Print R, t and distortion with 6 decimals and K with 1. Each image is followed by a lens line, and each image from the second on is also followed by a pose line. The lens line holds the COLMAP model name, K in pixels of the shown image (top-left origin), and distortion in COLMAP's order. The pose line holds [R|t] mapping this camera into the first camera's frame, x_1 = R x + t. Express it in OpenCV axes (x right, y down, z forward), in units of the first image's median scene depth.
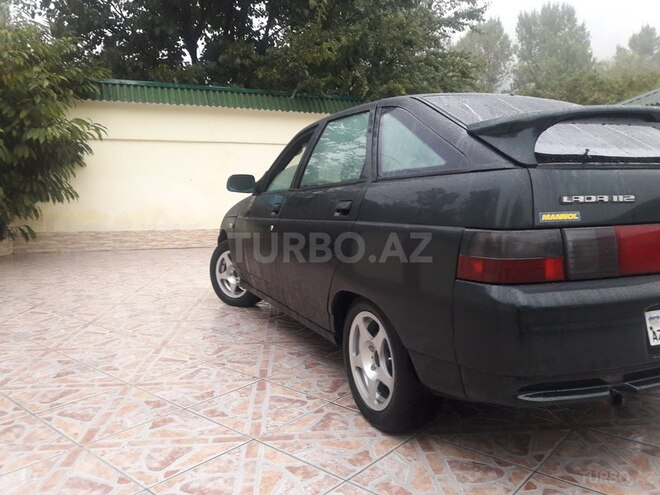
lens RADIAL K [[535.4, 0, 329.5], [0, 535.4, 248.1], [0, 0, 1]] dist [0.069642, -0.156720]
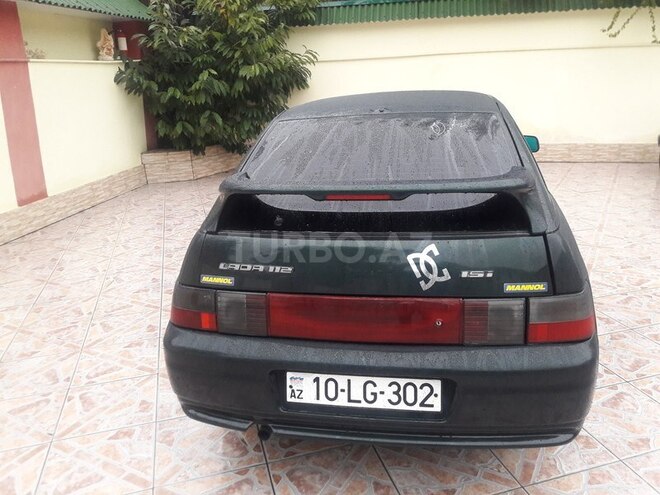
lens RADIAL K [[535.4, 0, 329.5], [0, 535.4, 248.1], [0, 0, 1]] dist [0.069642, -0.156720]
pose [[0.835486, 0.140034, -0.531369, 1.210773], [-0.021825, 0.974678, 0.222546, -0.382322], [0.549078, -0.174337, 0.817386, 0.171454]]
